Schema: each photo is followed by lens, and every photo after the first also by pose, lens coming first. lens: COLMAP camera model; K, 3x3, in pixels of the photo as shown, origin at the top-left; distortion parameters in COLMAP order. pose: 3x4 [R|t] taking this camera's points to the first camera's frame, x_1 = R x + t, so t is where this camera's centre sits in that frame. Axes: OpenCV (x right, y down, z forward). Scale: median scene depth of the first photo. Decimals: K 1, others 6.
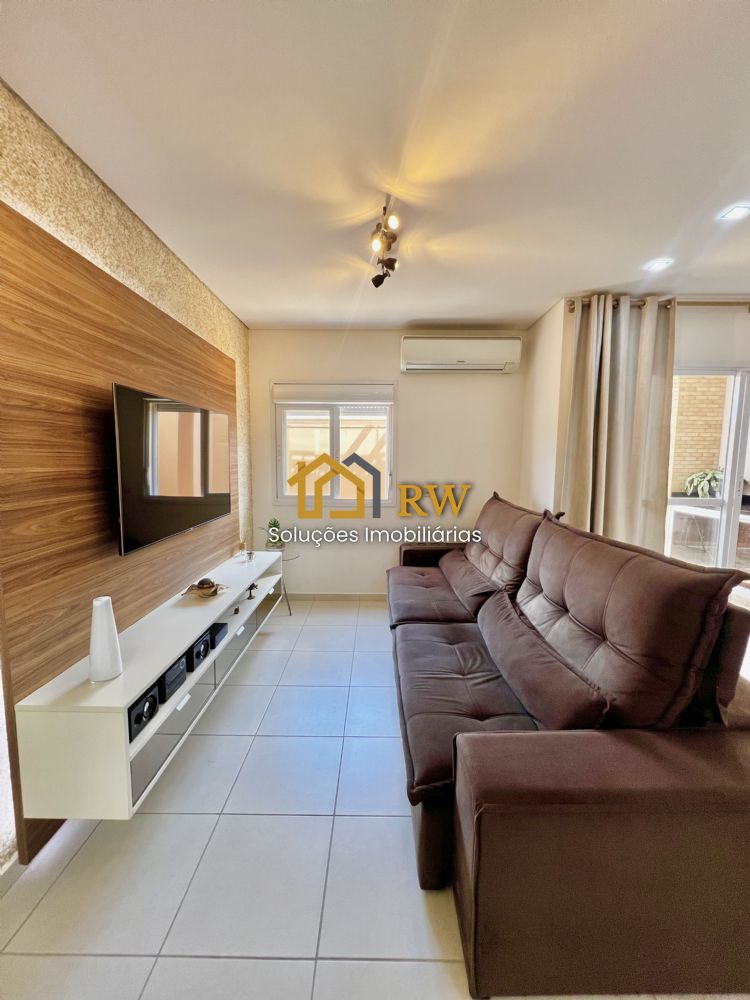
lens RADIAL K [[399.3, 0, 372.9], [0, 399.3, 501.1], [0, 0, 1]] dist [-0.001174, -0.000256]
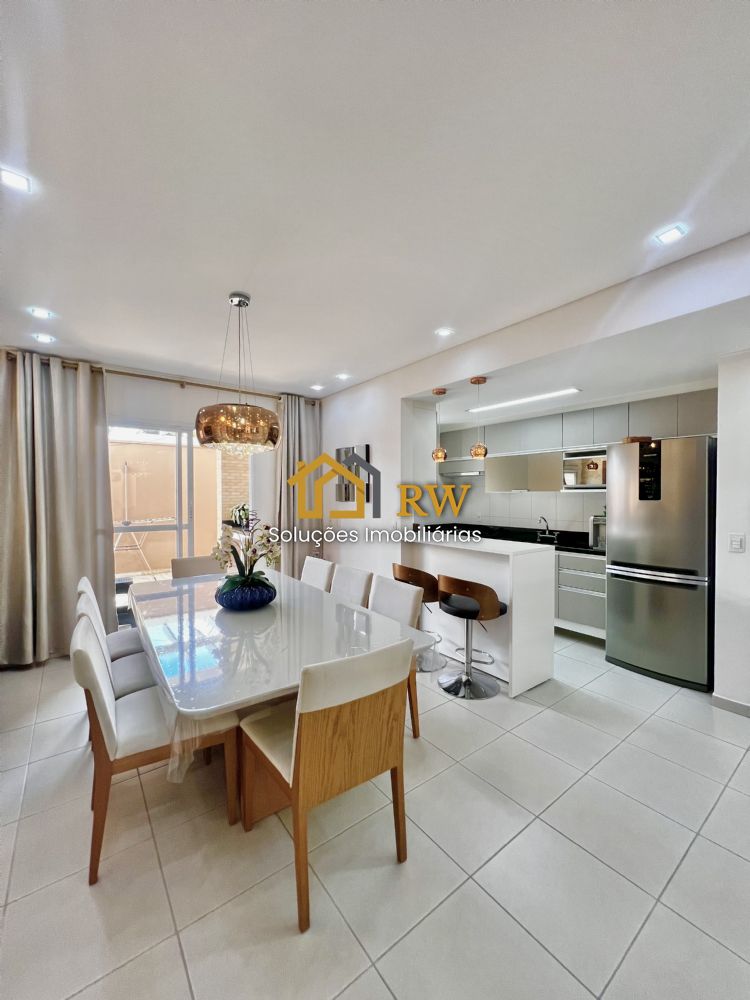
lens RADIAL K [[398.5, 0, 374.0], [0, 398.5, 499.5], [0, 0, 1]] dist [-0.003176, -0.000501]
pose [[0.792039, -0.018063, 0.610203, 0.921109], [0.074822, 0.994898, -0.067668, 0.081570], [-0.605867, 0.099253, 0.789350, -0.660517]]
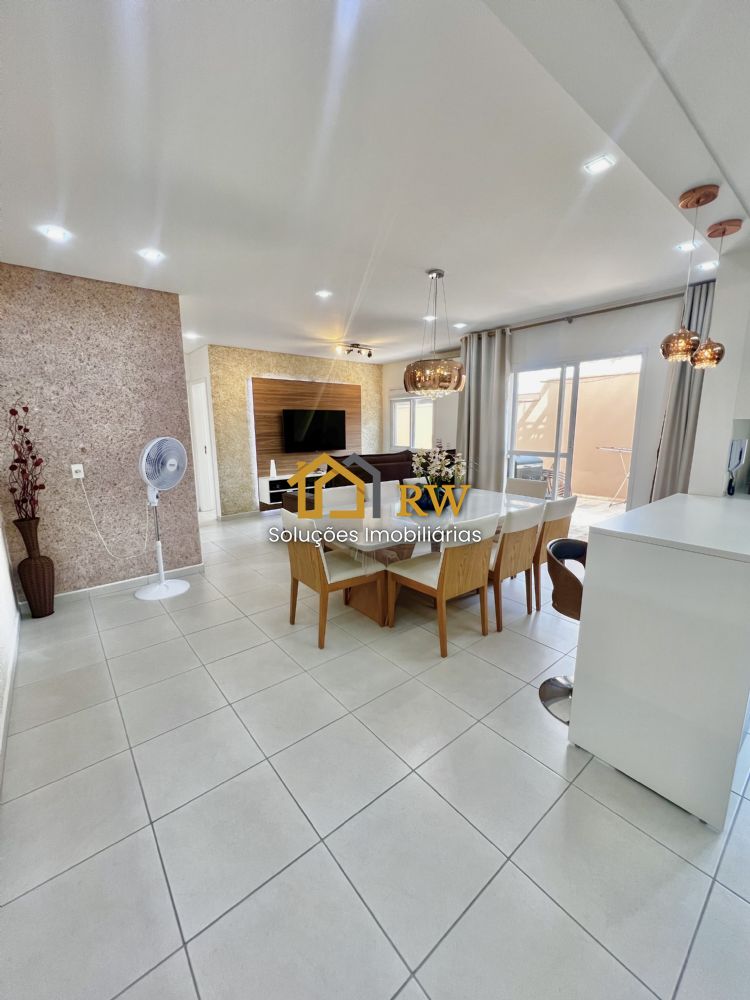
lens RADIAL K [[398.5, 0, 374.0], [0, 398.5, 499.5], [0, 0, 1]] dist [-0.003176, -0.000501]
pose [[0.641392, 0.125992, -0.756798, 2.444050], [-0.069340, 0.991906, 0.106366, 0.091674], [0.764074, -0.015746, 0.644937, -0.716885]]
